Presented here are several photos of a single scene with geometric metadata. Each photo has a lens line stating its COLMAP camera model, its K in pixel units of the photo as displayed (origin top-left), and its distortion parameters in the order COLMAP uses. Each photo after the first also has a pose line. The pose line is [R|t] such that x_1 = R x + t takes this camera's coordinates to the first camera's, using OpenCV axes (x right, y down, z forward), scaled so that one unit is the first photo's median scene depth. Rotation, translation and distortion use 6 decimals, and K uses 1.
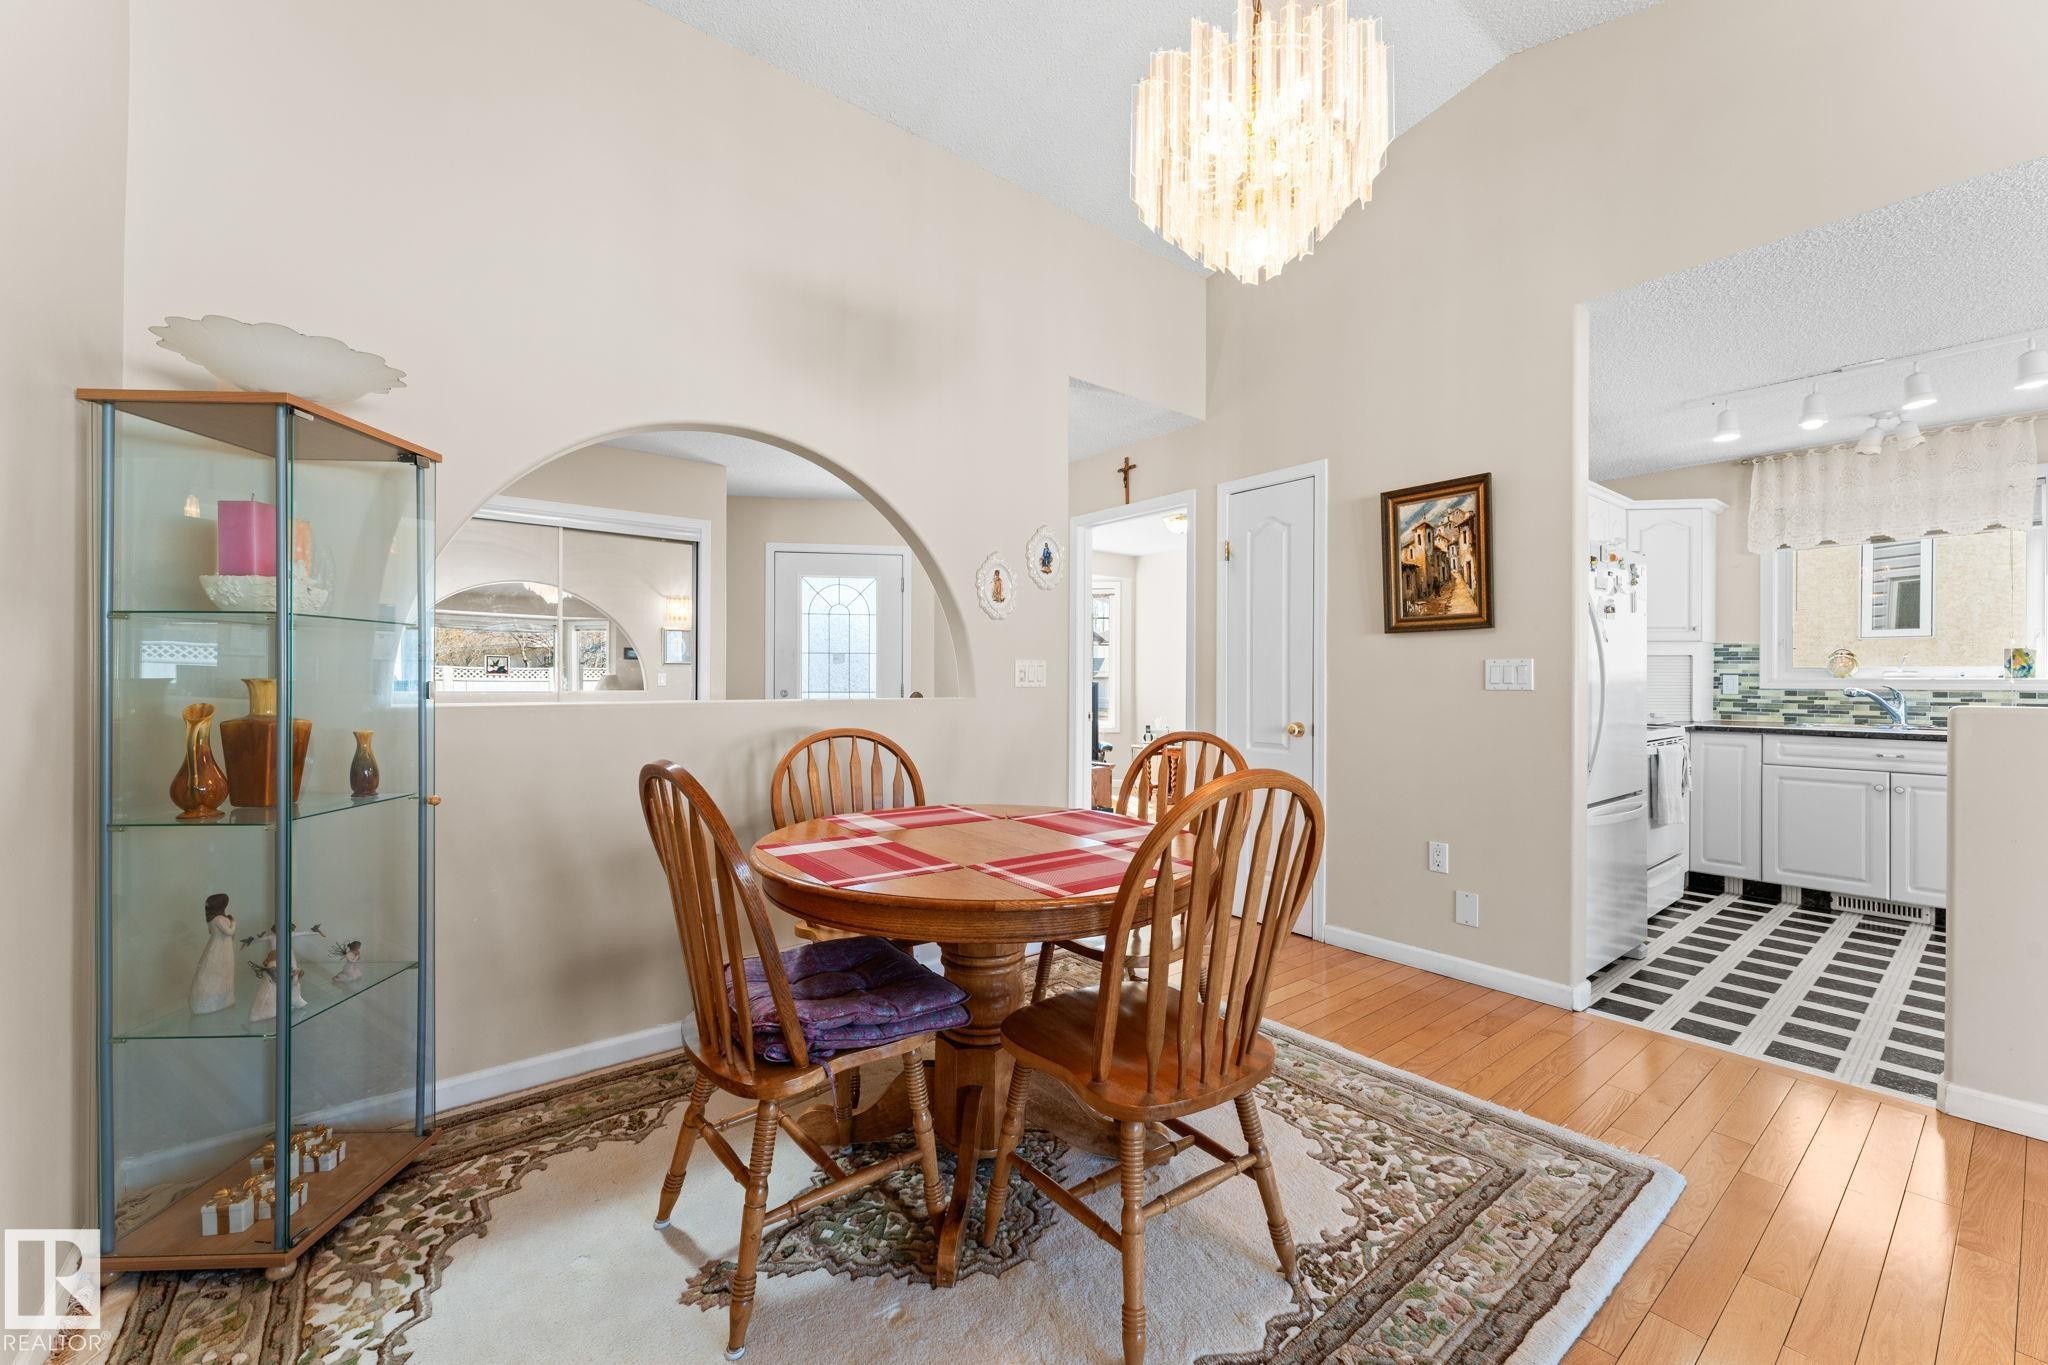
lens RADIAL K [[813.0, 0, 1021.8], [0, 813.0, 680.5], [0, 0, 1]] dist [0.000442, 0.000228]
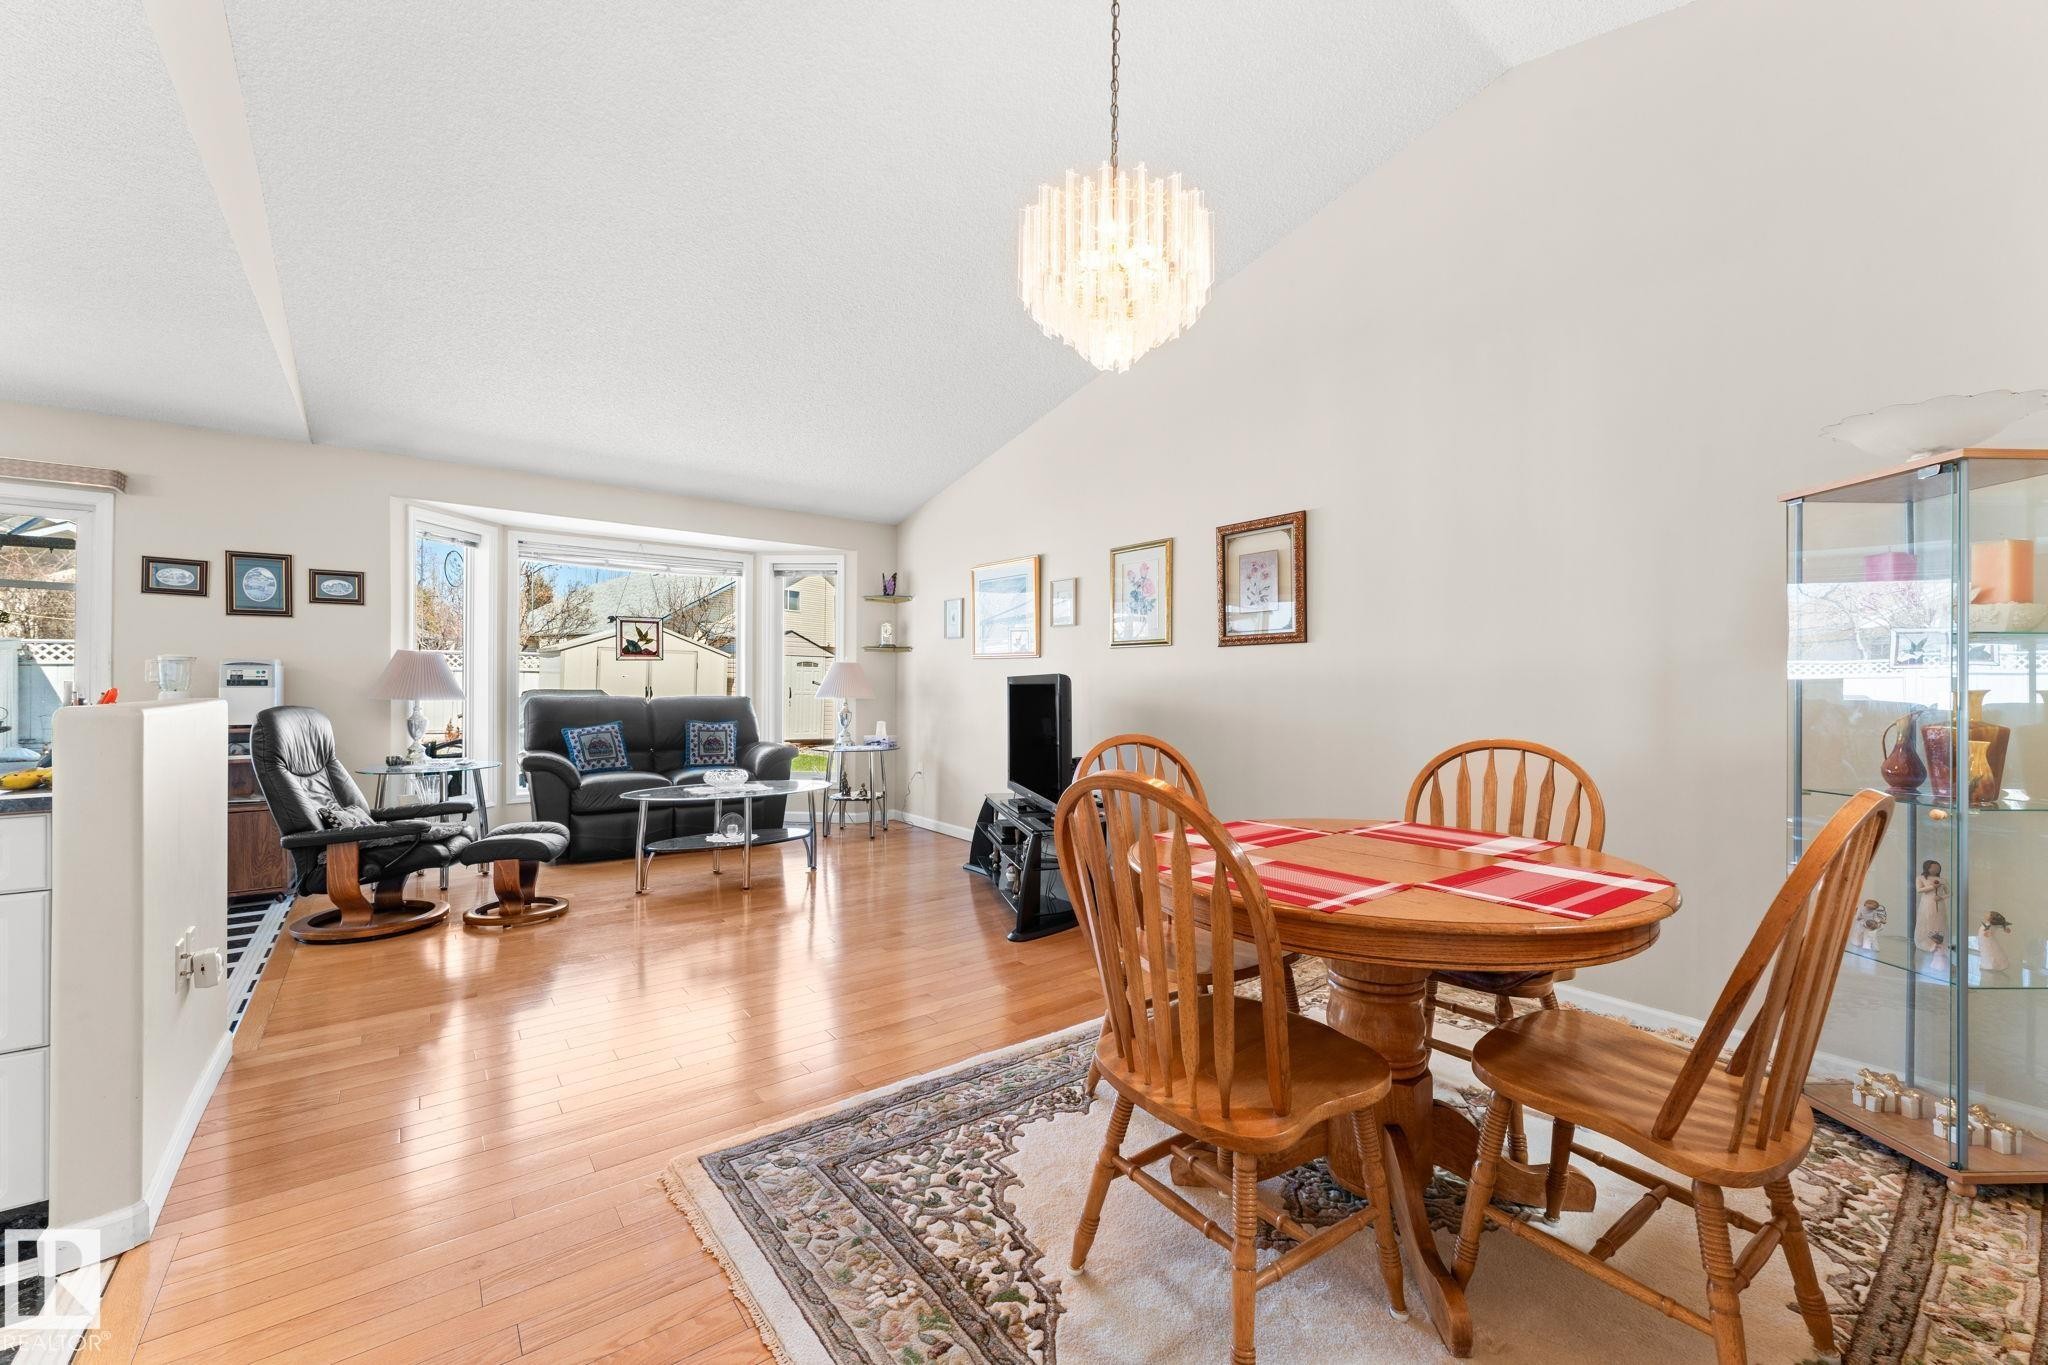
lens RADIAL K [[813.0, 0, 1023.6], [0, 813.0, 689.2], [0, 0, 1]] dist [0.000442, 0.000228]
pose [[-0.999754, -0.010527, 0.019514, 0.154532], [-0.010466, 0.999940, 0.003220, 0.002965], [-0.019547, 0.003015, -0.999804, 0.881352]]
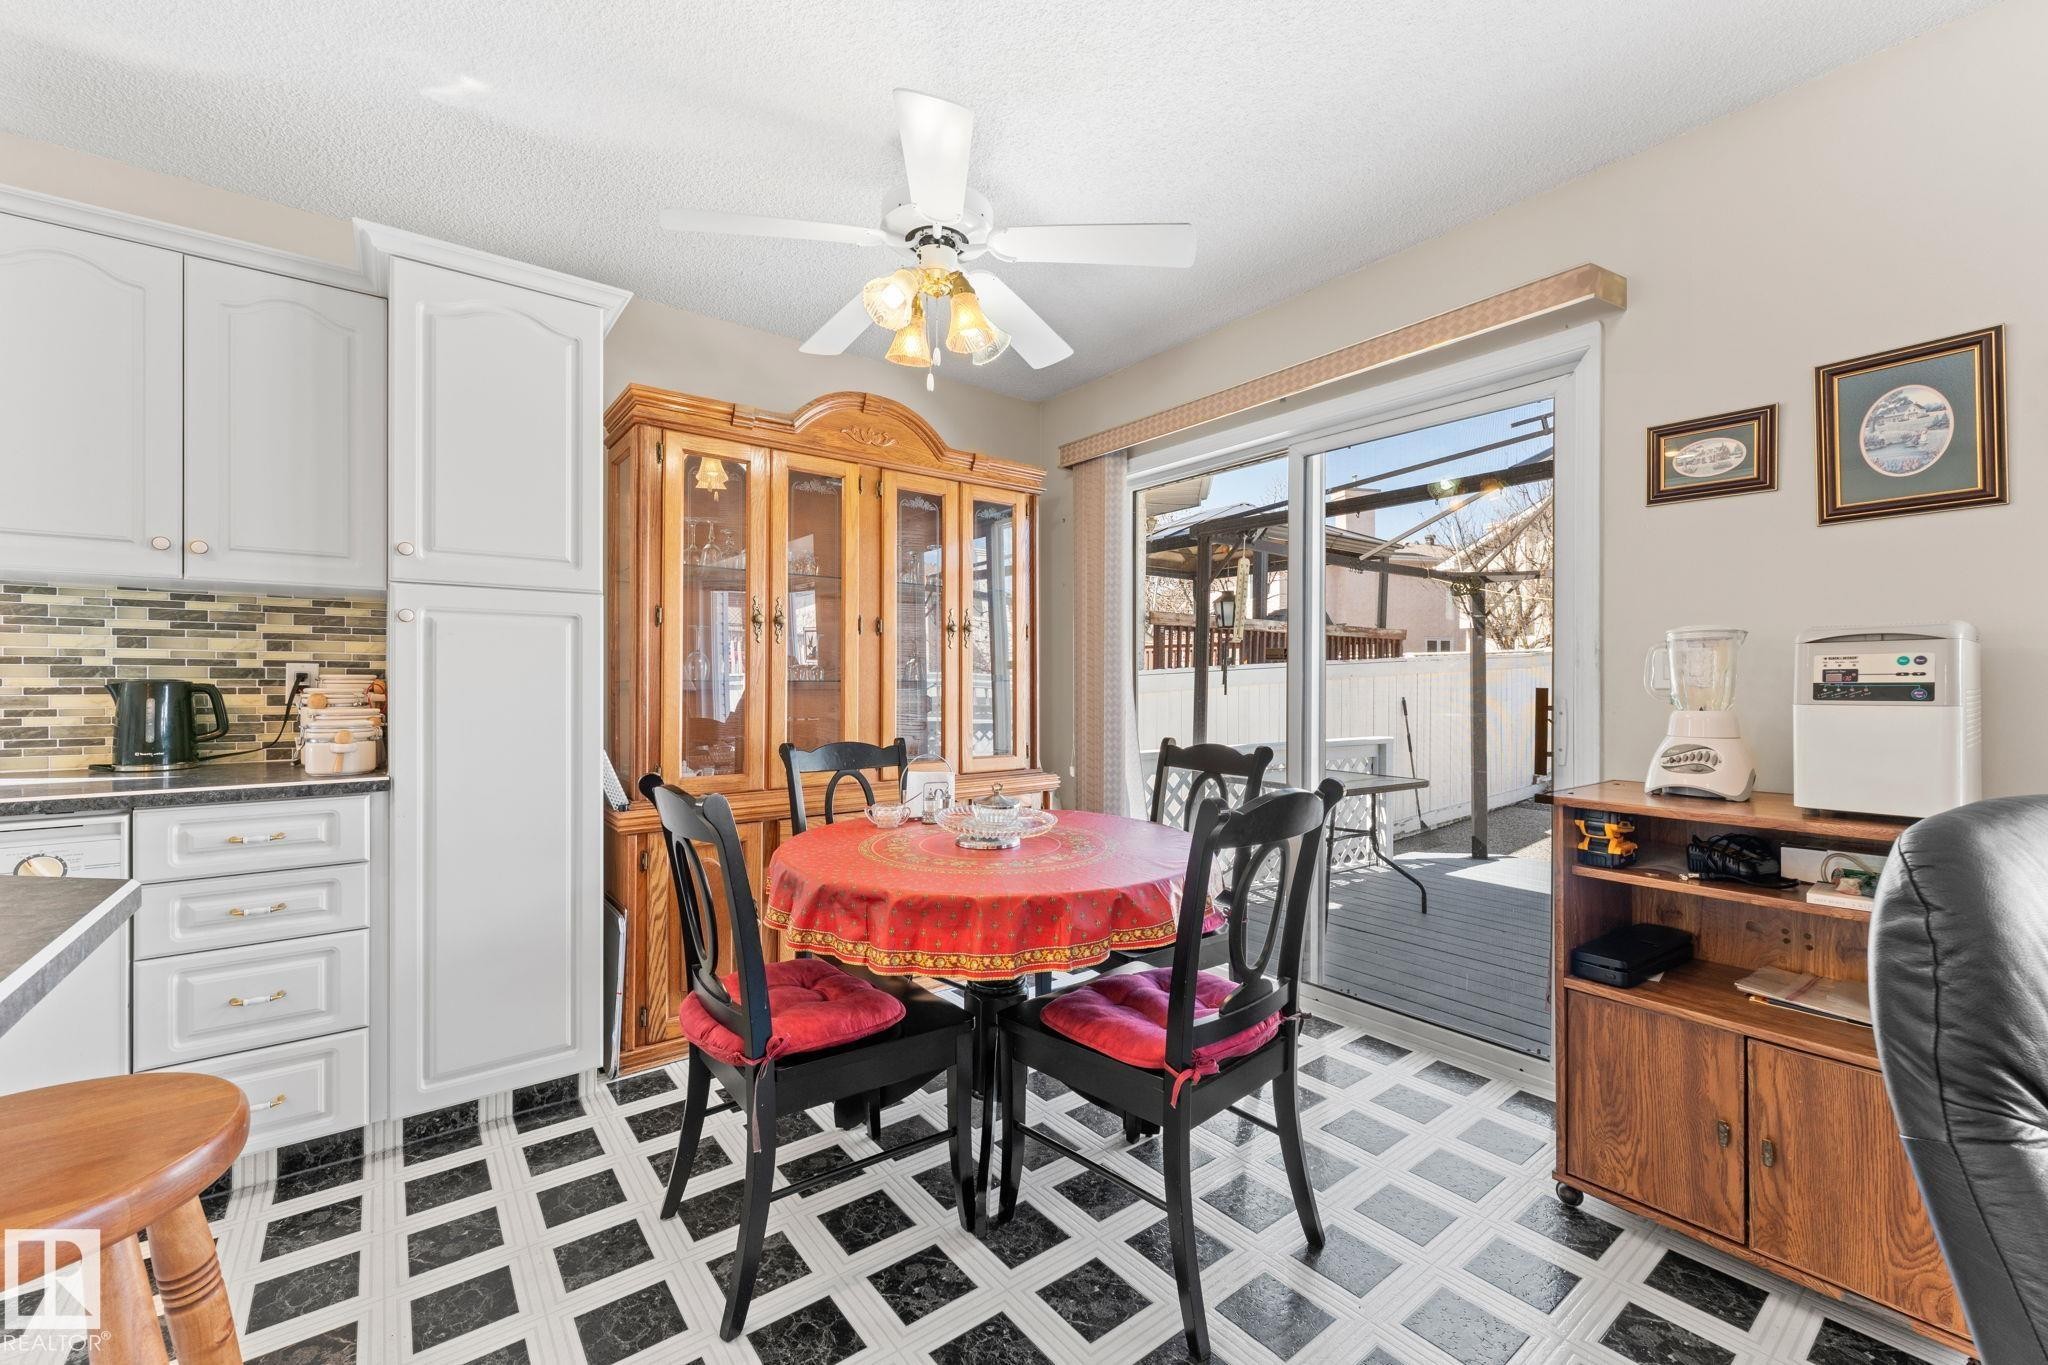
lens RADIAL K [[813.0, 0, 1019.7], [0, 813.0, 686.6], [0, 0, 1]] dist [0.000442, 0.000228]
pose [[0.022188, -0.015058, 0.999640, 0.750899], [-0.001296, 0.999885, 0.015090, 0.000964], [-0.999753, -0.001631, 0.022166, 0.277705]]
